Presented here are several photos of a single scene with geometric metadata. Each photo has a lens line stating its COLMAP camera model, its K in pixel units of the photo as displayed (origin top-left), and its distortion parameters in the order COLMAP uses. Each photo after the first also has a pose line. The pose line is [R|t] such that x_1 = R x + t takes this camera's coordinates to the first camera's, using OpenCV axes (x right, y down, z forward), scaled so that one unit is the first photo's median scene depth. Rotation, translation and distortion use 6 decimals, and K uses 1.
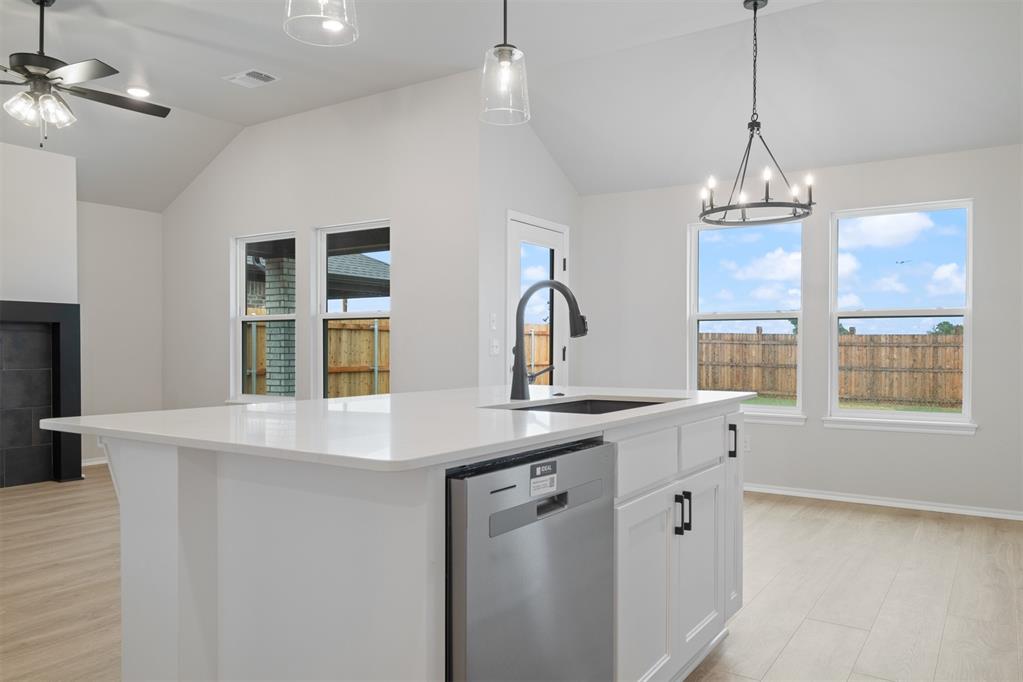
lens RADIAL K [[738.8, 0, 519.6], [0, 738.8, 353.7], [0, 0, 1]] dist [0.003122, 0.003694]
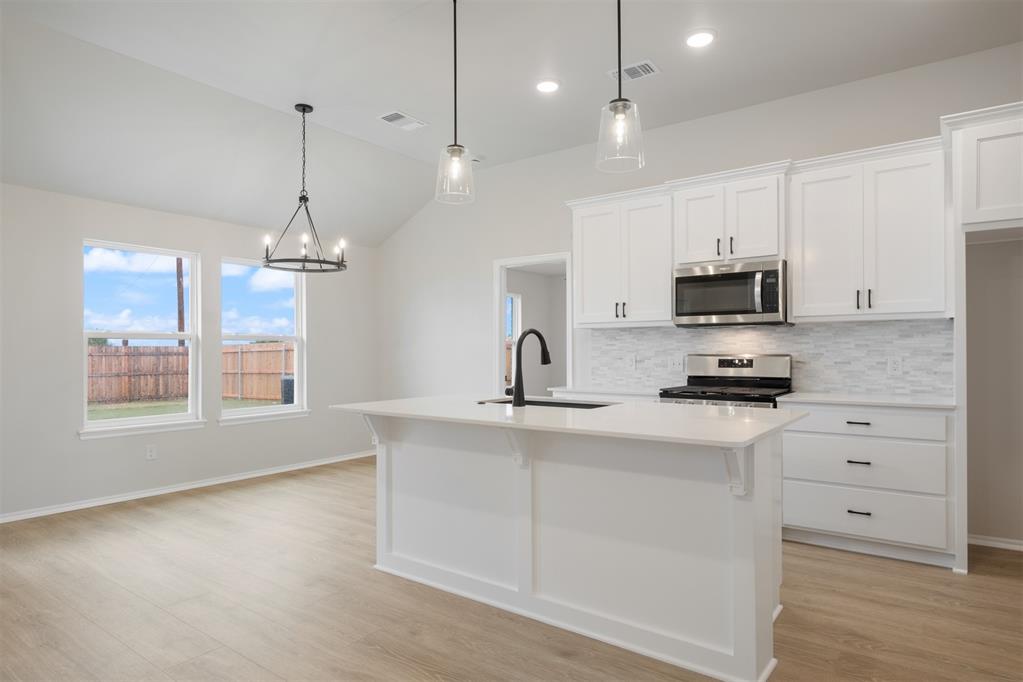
lens RADIAL K [[583.4, 0, 515.0], [0, 583.4, 350.7], [0, 0, 1]] dist [-0.003620, -0.000750]
pose [[0.056735, -0.001805, 0.998388, -0.491641], [0.011096, 0.999938, 0.001177, -0.022577], [-0.998328, 0.011012, 0.056751, 0.389722]]
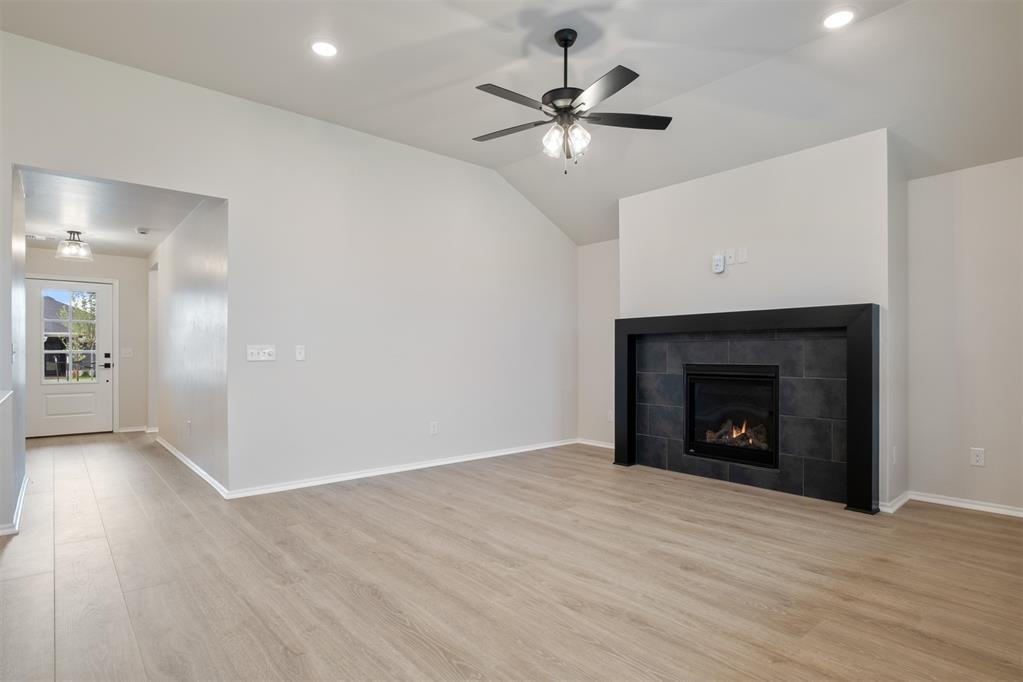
lens RADIAL K [[536.1, 0, 514.0], [0, 536.1, 353.6], [0, 0, 1]] dist [-0.002202, -0.001410]
pose [[-0.282980, -0.000262, -0.959126, 0.098071], [-0.009152, 0.999955, 0.002427, -0.008167], [0.959082, 0.009465, -0.282970, 0.783556]]
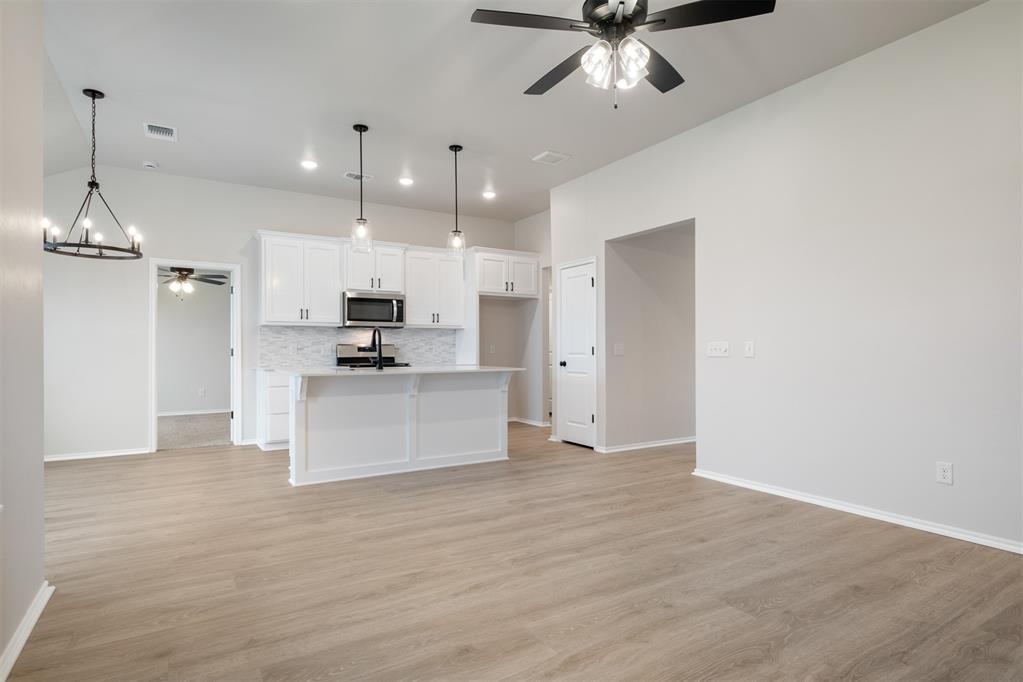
lens RADIAL K [[546.6, 0, 513.6], [0, 546.6, 346.7], [0, 0, 1]] dist [0.001890, -0.000196]
pose [[-0.902141, 0.002087, 0.431437, -0.544288], [0.004528, 0.999979, 0.004630, -0.012964], [-0.431418, 0.006131, -0.902131, 1.081279]]
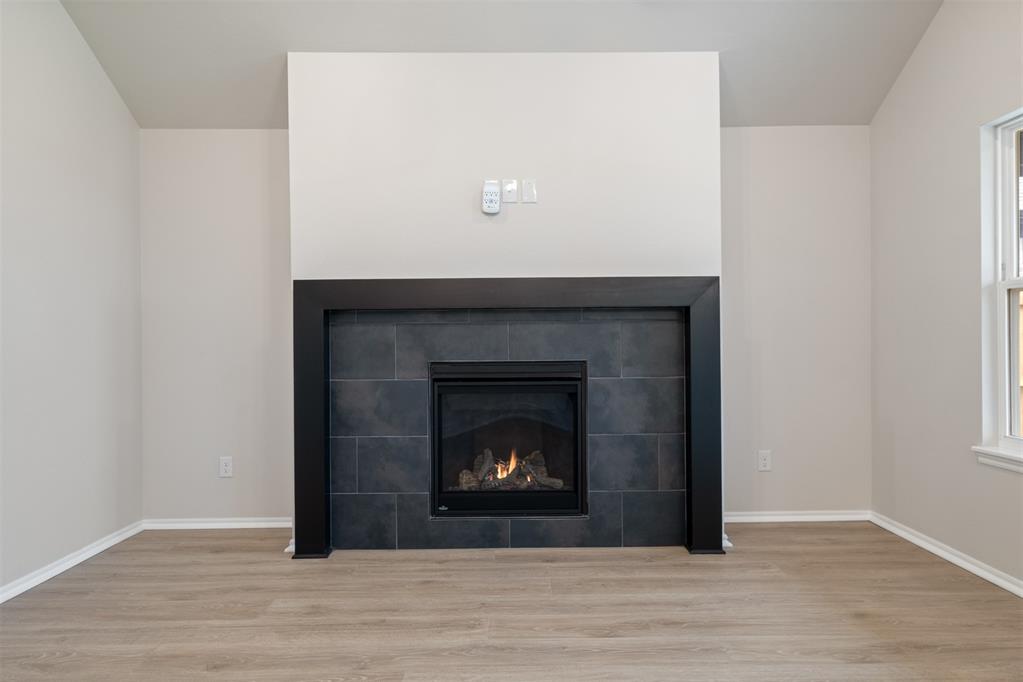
lens RADIAL K [[753.3, 0, 518.3], [0, 753.3, 342.7], [0, 0, 1]] dist [-0.000408, 0.006305]
pose [[0.551425, -0.006652, -0.834198, -0.150384], [0.000719, 0.999972, -0.007499, -0.005408], [0.834224, 0.003535, 0.551414, 0.499421]]
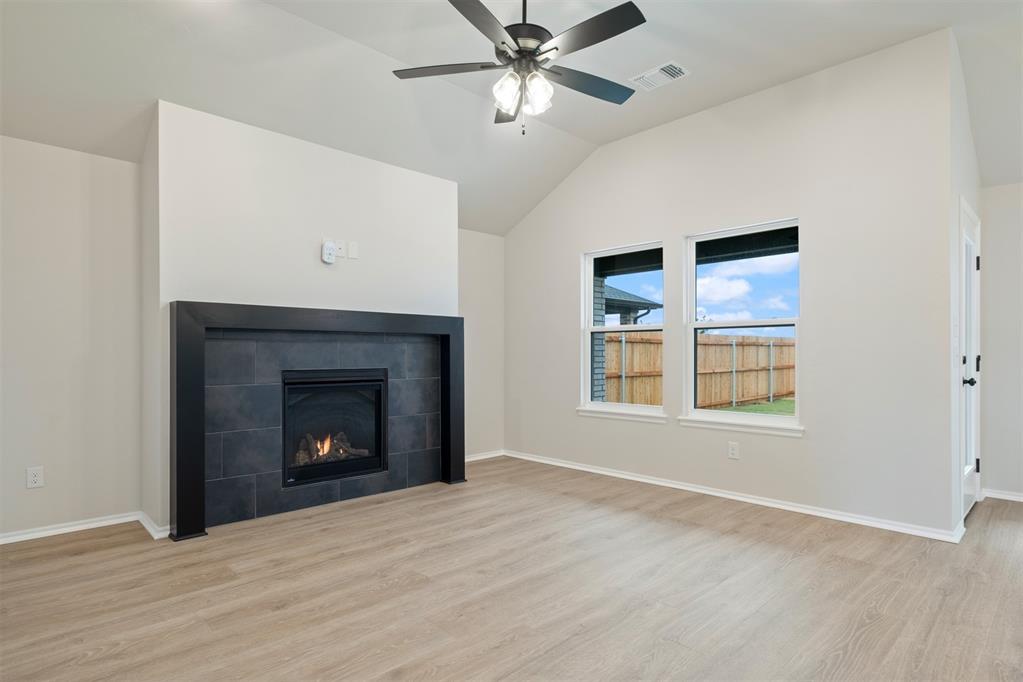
lens RADIAL K [[549.3, 0, 513.1], [0, 549.3, 354.8], [0, 0, 1]] dist [-0.000788, -0.000825]
pose [[0.974212, -0.003261, -0.225611, -0.344867], [0.000992, 0.999948, -0.010167, -0.004647], [0.225633, 0.009681, 0.974164, 0.240726]]
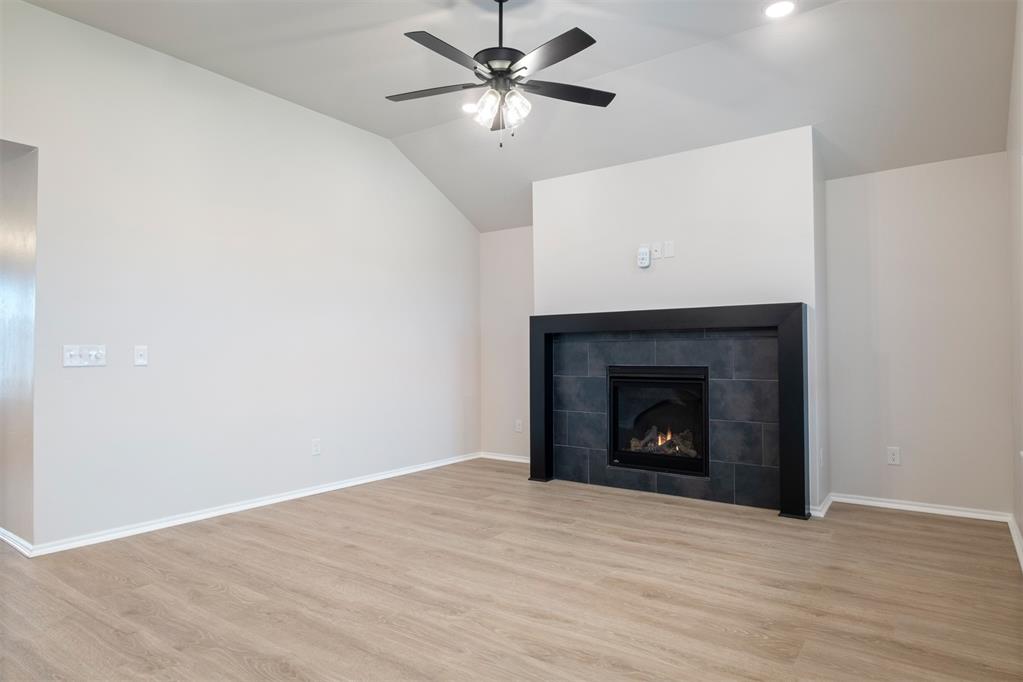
lens RADIAL K [[601.9, 0, 515.4], [0, 601.9, 341.0], [0, 0, 1]] dist [0.000589, 0.001436]
pose [[-0.055179, -0.023048, -0.998210, 0.083952], [-0.005913, 0.999724, -0.022756, -0.007544], [0.998459, 0.004647, -0.055300, 0.720682]]
